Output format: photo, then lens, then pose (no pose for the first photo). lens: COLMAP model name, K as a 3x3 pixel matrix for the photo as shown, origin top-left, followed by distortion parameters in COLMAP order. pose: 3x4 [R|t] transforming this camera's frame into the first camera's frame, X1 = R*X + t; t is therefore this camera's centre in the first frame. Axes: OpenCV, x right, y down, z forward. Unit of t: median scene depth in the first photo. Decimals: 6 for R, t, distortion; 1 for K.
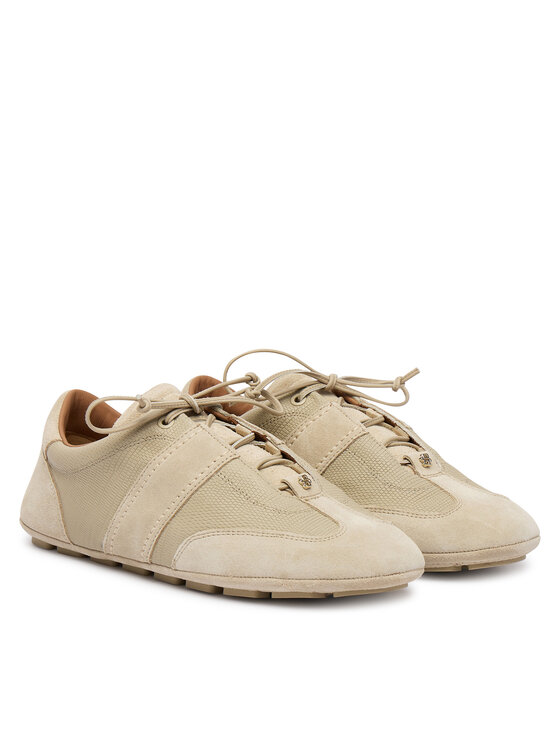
lens RADIAL K [[2197.8, 0, 280.1], [0, 2197.8, 372.9], [0, 0, 1]] dist [-0.028985, 0.000000]
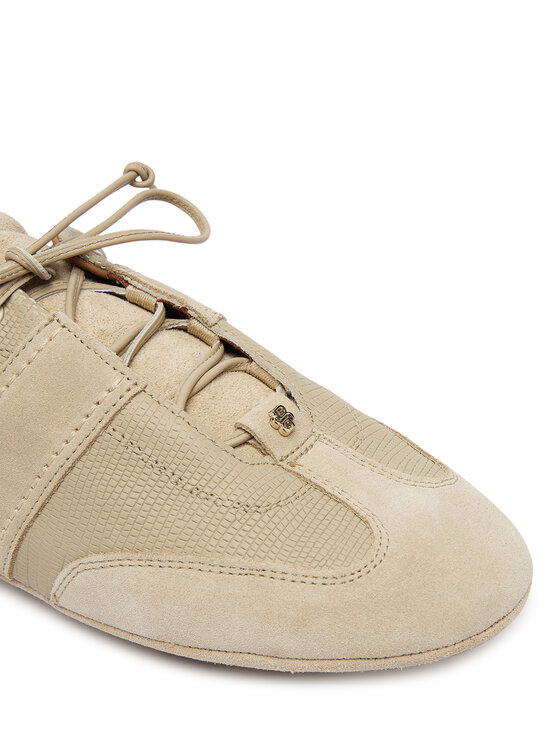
lens RADIAL K [[976.8, 0, 278.7], [0, 976.8, 373.0], [0, 0, 1]] dist [0.065969, 0.000000]
pose [[0.984890, -0.151781, 0.083395, -0.006697], [0.098244, 0.886230, 0.452708, -0.063213], [-0.142619, -0.437675, 0.887750, 0.804351]]
